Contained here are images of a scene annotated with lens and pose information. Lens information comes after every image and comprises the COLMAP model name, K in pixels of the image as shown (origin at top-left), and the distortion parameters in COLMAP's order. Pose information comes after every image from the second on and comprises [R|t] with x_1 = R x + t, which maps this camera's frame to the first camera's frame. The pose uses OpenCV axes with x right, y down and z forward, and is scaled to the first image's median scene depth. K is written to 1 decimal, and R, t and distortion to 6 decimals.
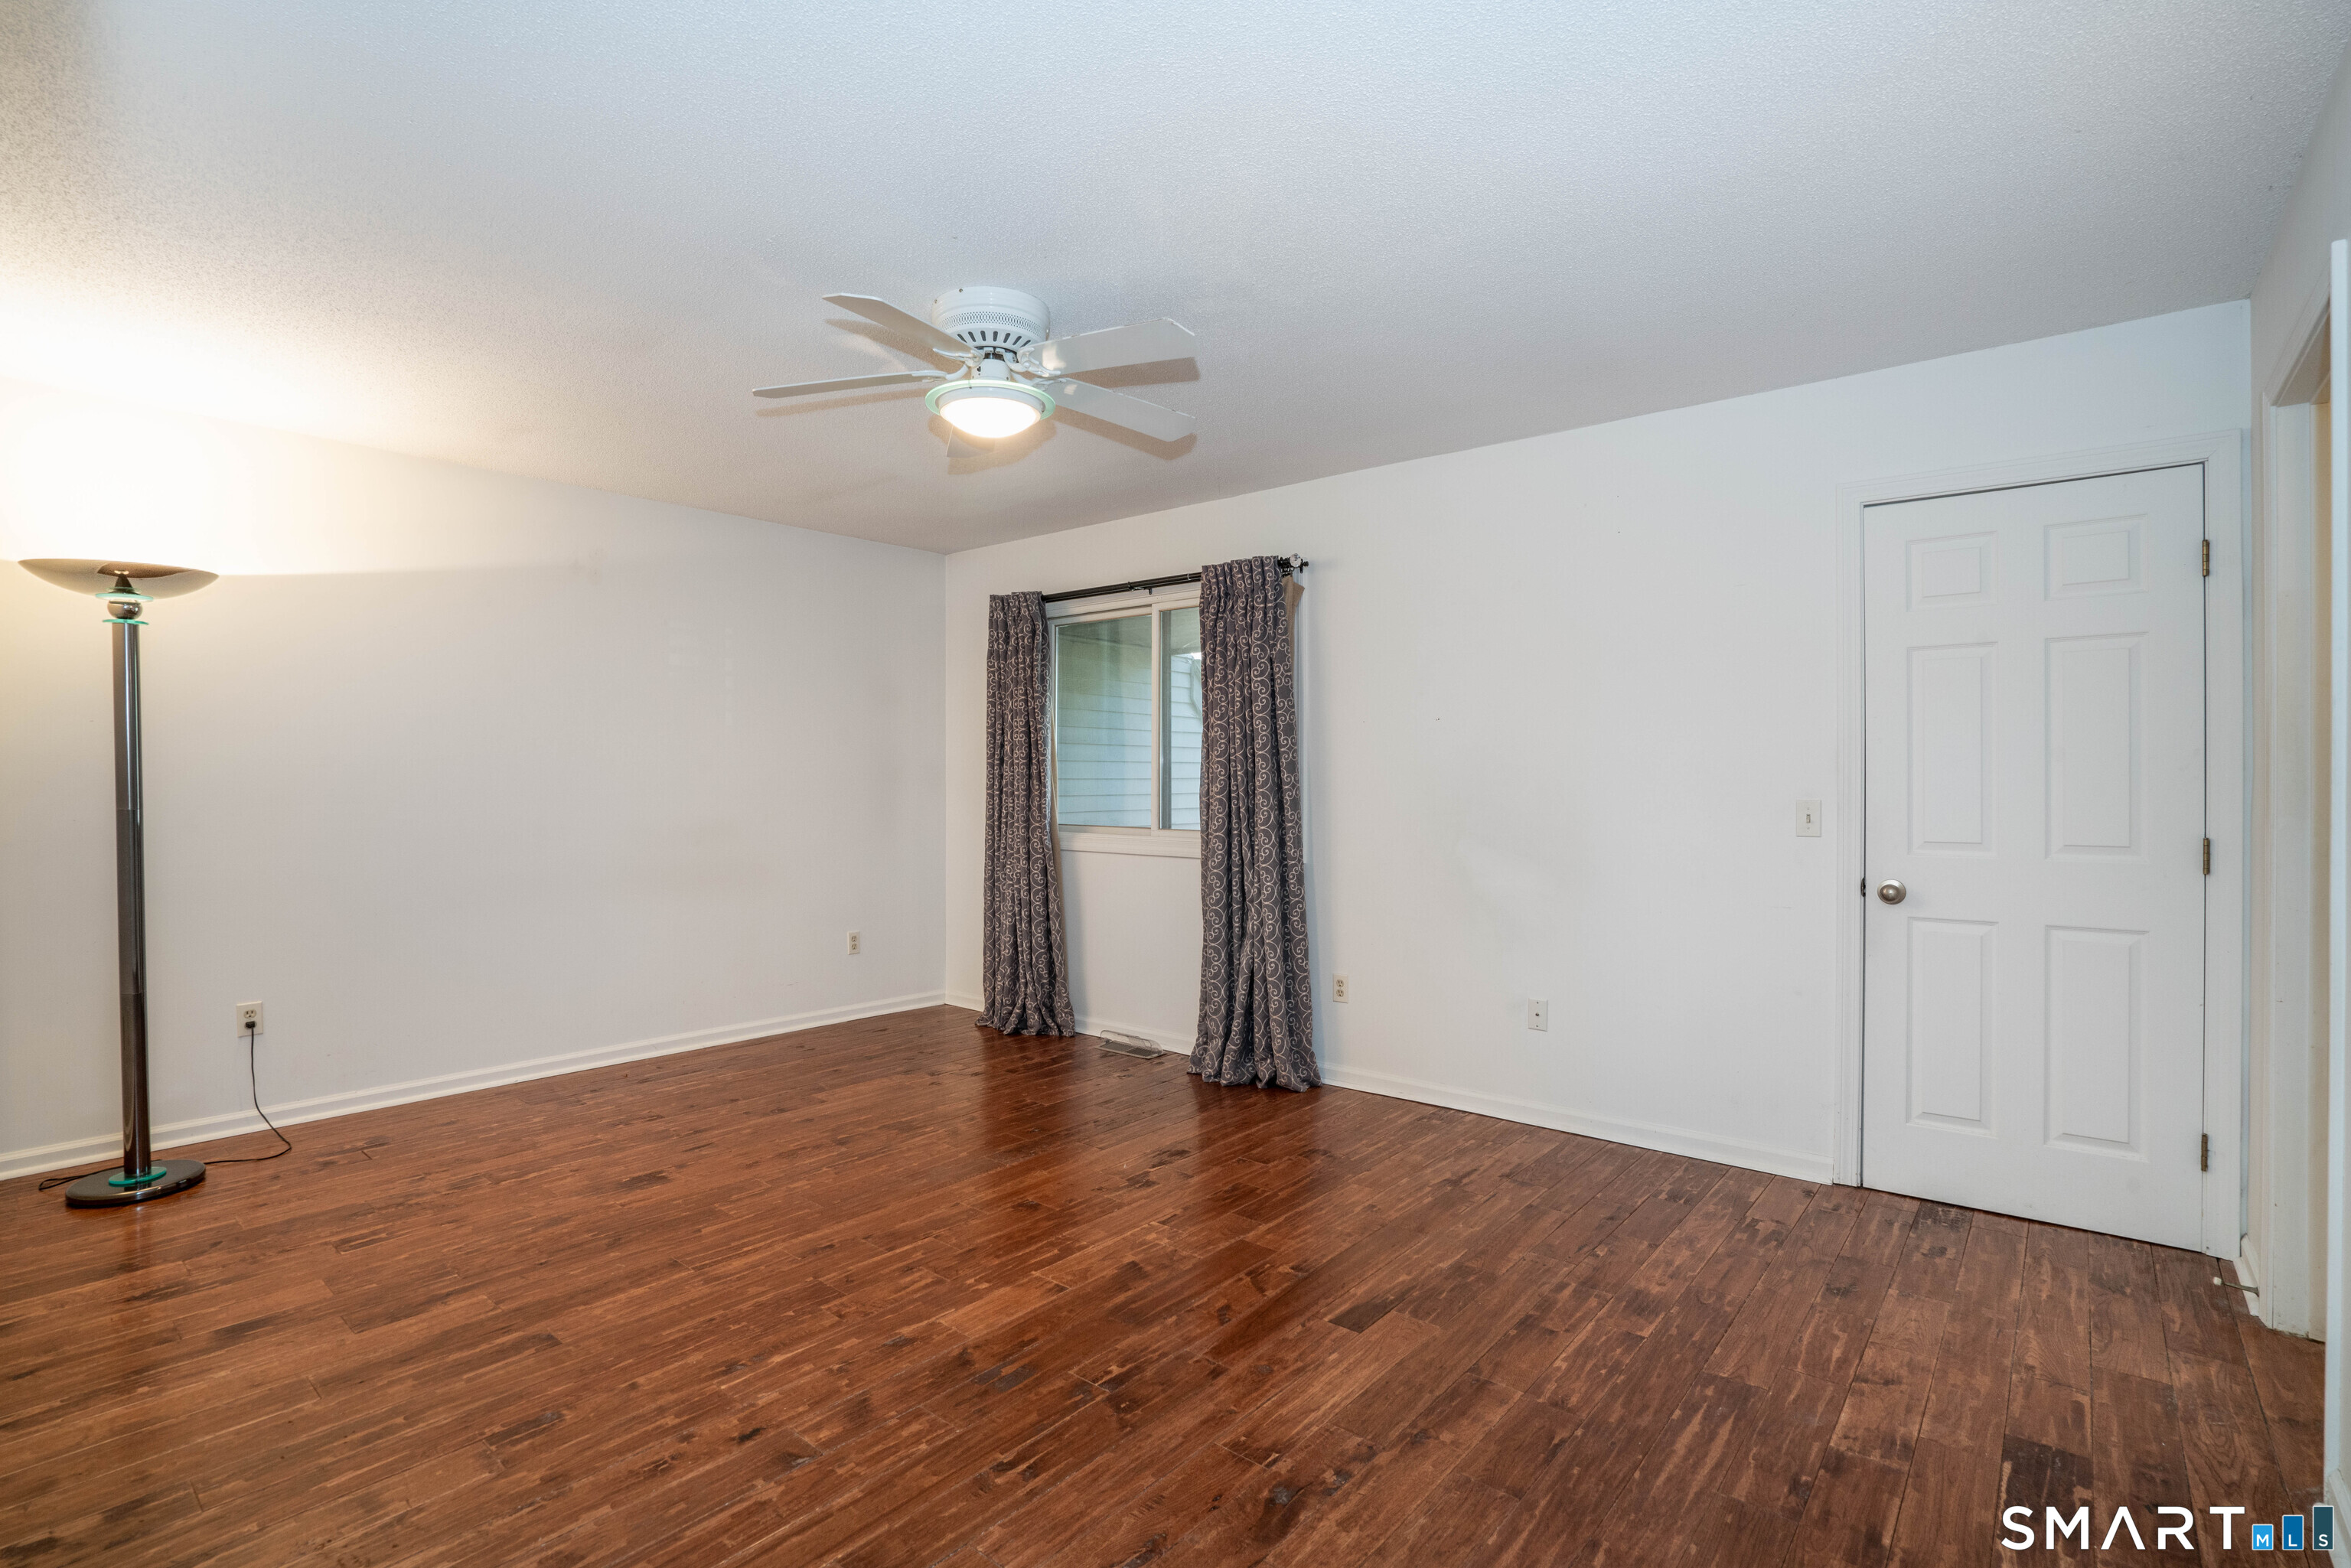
lens RADIAL K [[1092.0, 0, 1175.5], [0, 1092.0, 784.0], [0, 0, 1]] dist [-0.059772, 0.021435]
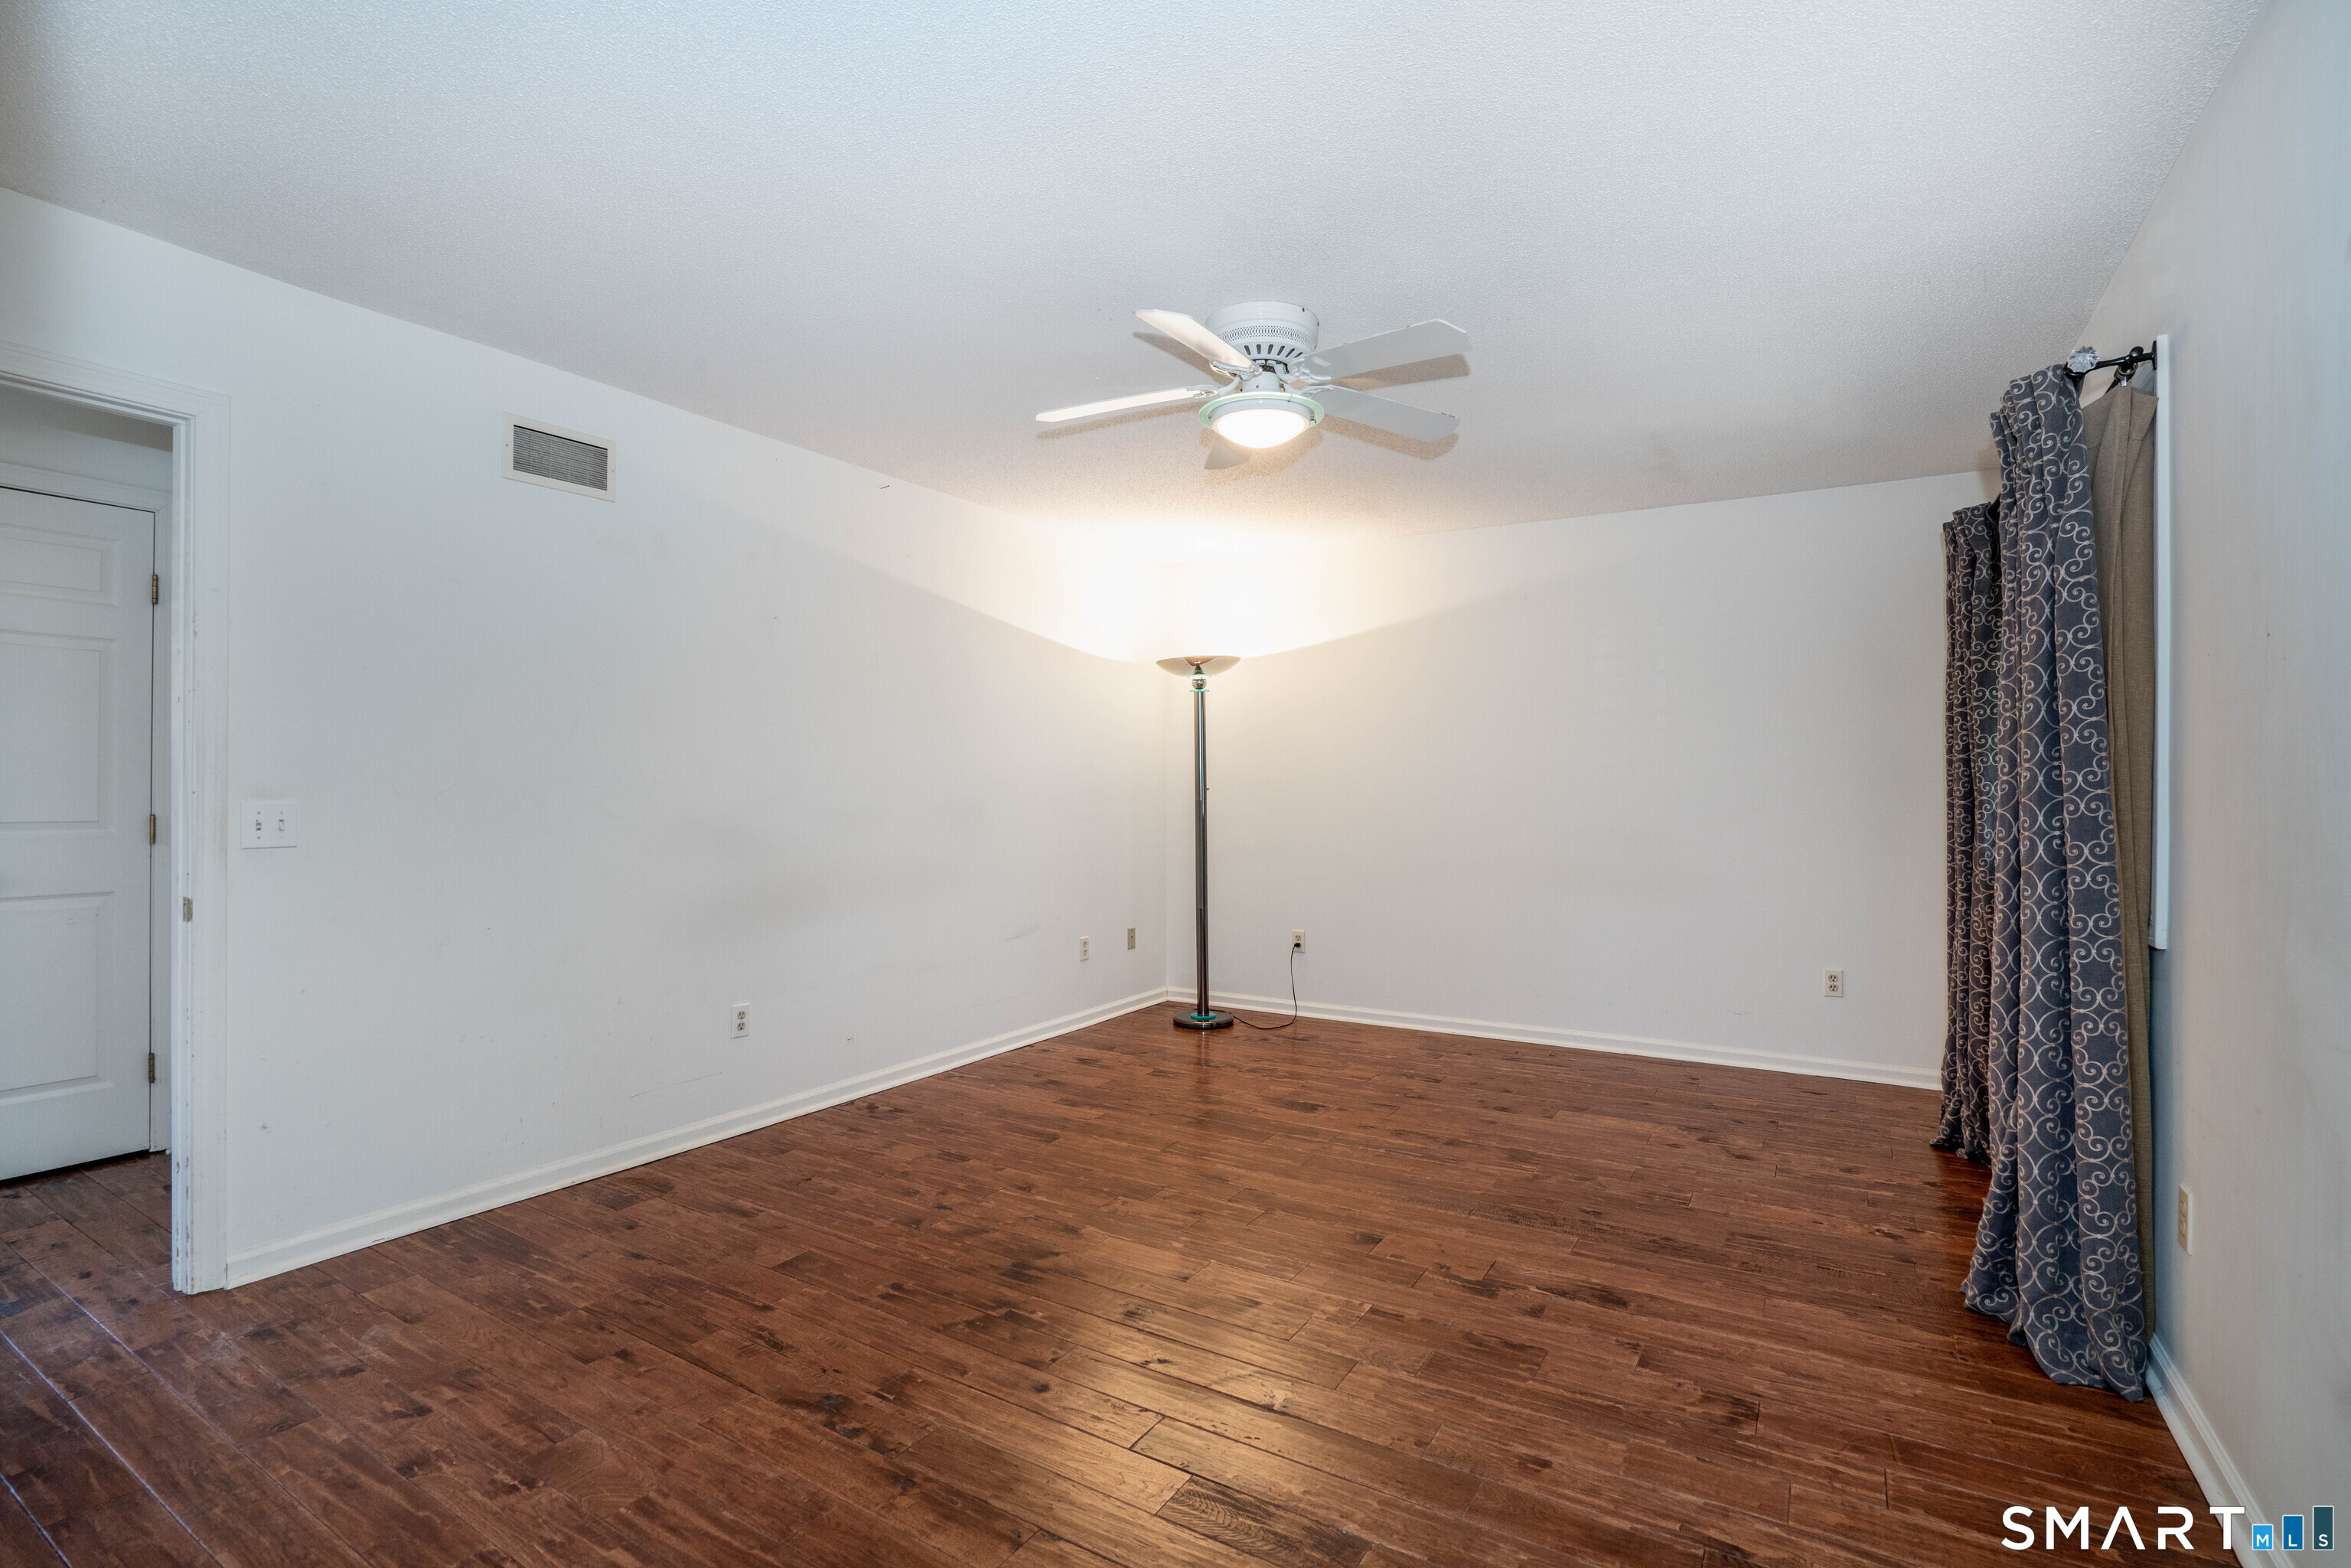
lens RADIAL K [[1092.0, 0, 1175.5], [0, 1092.0, 784.0], [0, 0, 1]] dist [-0.059772, 0.021435]
pose [[0.148298, -0.001979, -0.988941, 0.763325], [-0.005514, 0.999981, -0.002828, 0.003444], [0.988927, 0.005872, 0.148284, 0.705102]]
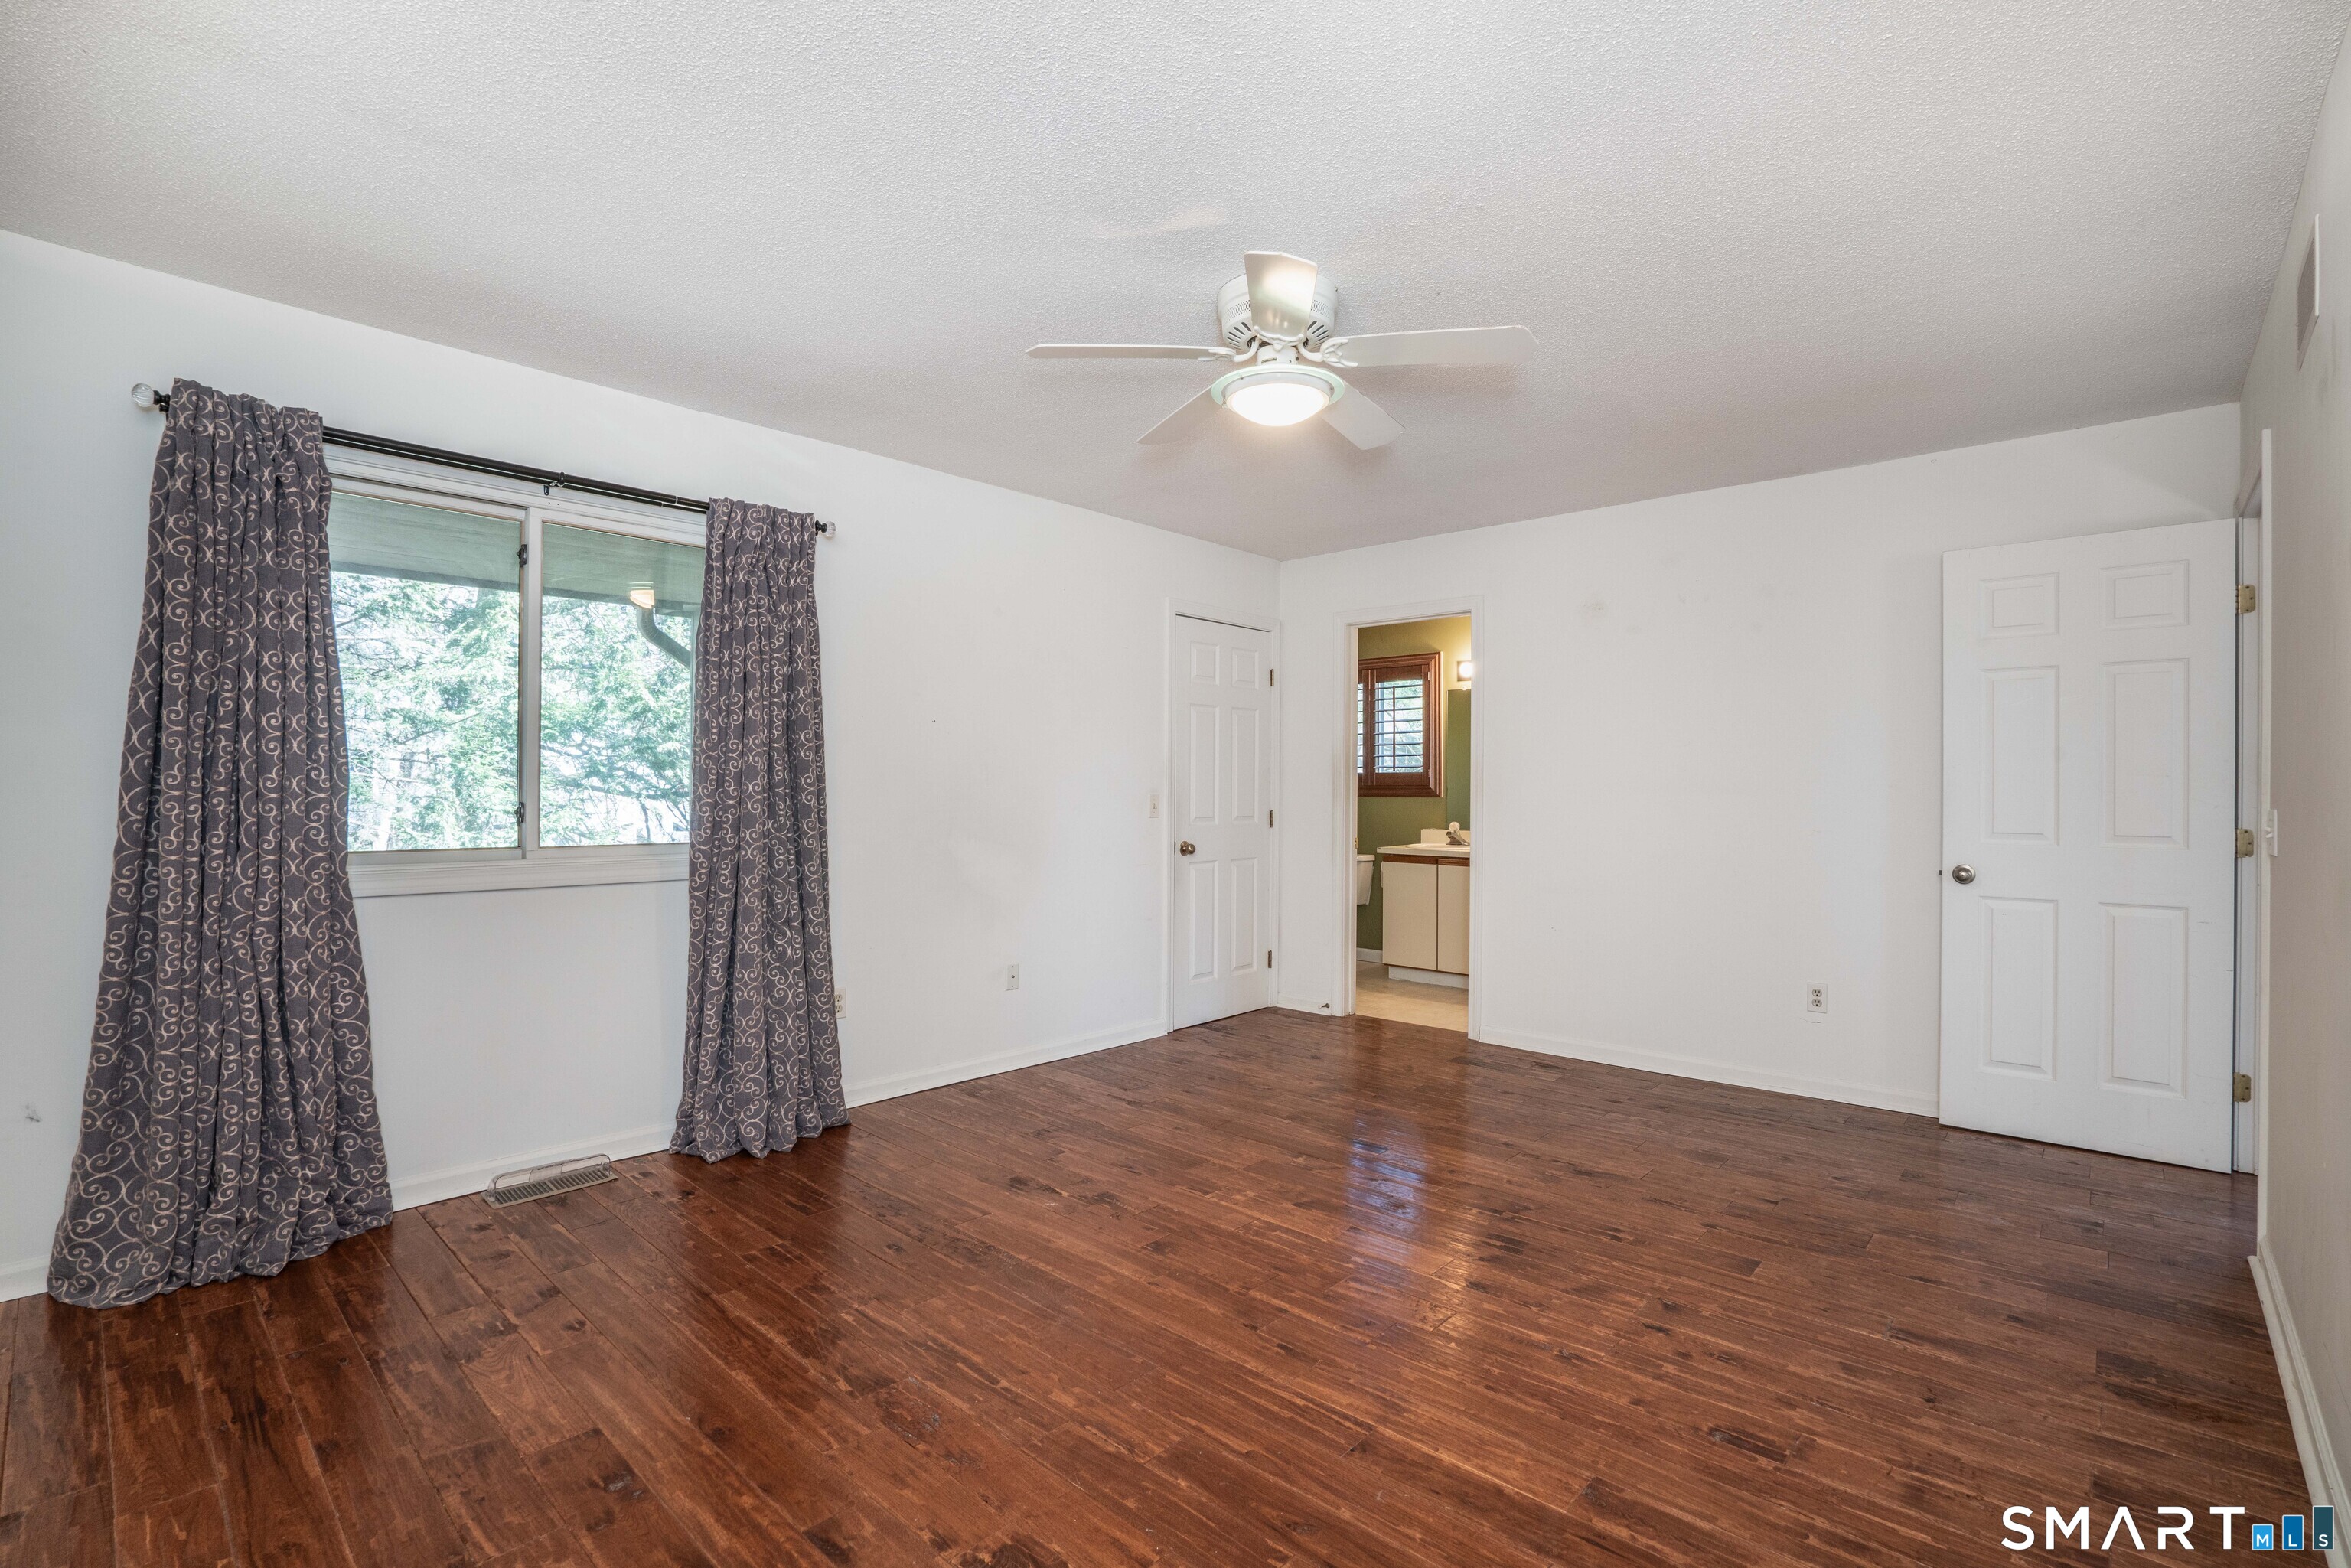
lens RADIAL K [[1076.5, 0, 1158.2], [0, 1076.5, 780.0], [0, 0, 1]] dist [-0.058478, 0.019644]
pose [[0.060064, 0.005205, 0.998181, -1.040314], [-0.004232, 0.999979, -0.004960, 0.002661], [-0.998186, -0.003927, 0.060084, 0.959718]]
